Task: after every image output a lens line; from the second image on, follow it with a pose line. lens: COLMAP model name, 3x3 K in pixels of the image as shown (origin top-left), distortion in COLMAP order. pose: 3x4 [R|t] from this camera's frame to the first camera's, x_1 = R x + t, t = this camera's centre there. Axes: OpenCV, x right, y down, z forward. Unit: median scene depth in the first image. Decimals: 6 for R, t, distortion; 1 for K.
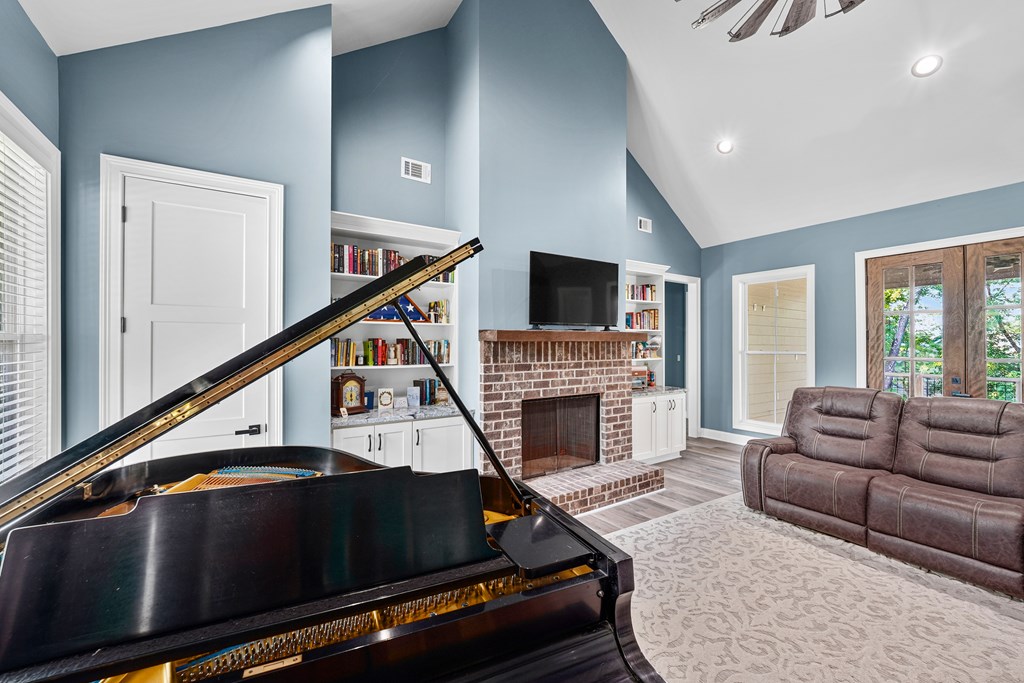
lens RADIAL K [[409.8, 0, 513.5], [0, 409.8, 341.9], [0, 0, 1]] dist [-0.001306, -0.000197]
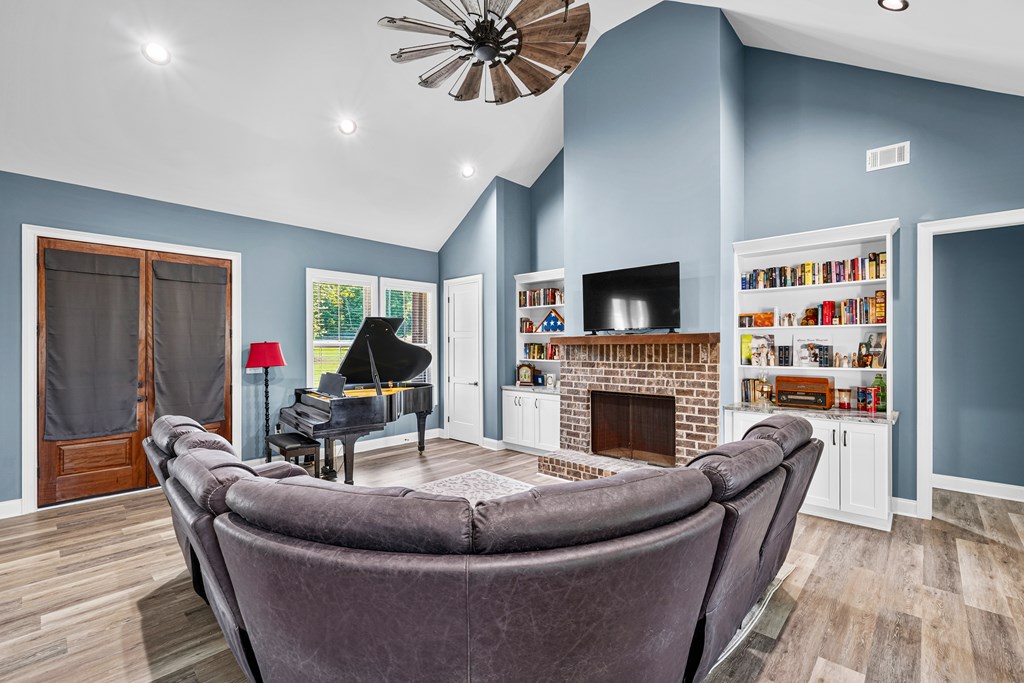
lens RADIAL K [[430.2, 0, 512.0], [0, 430.2, 341.5], [0, 0, 1]] dist [-0.001570, -0.000148]
pose [[0.253030, -0.010048, -0.967406, 1.211683], [0.007358, 0.999937, -0.008461, -0.000830], [0.967431, -0.004977, 0.253088, 0.405623]]
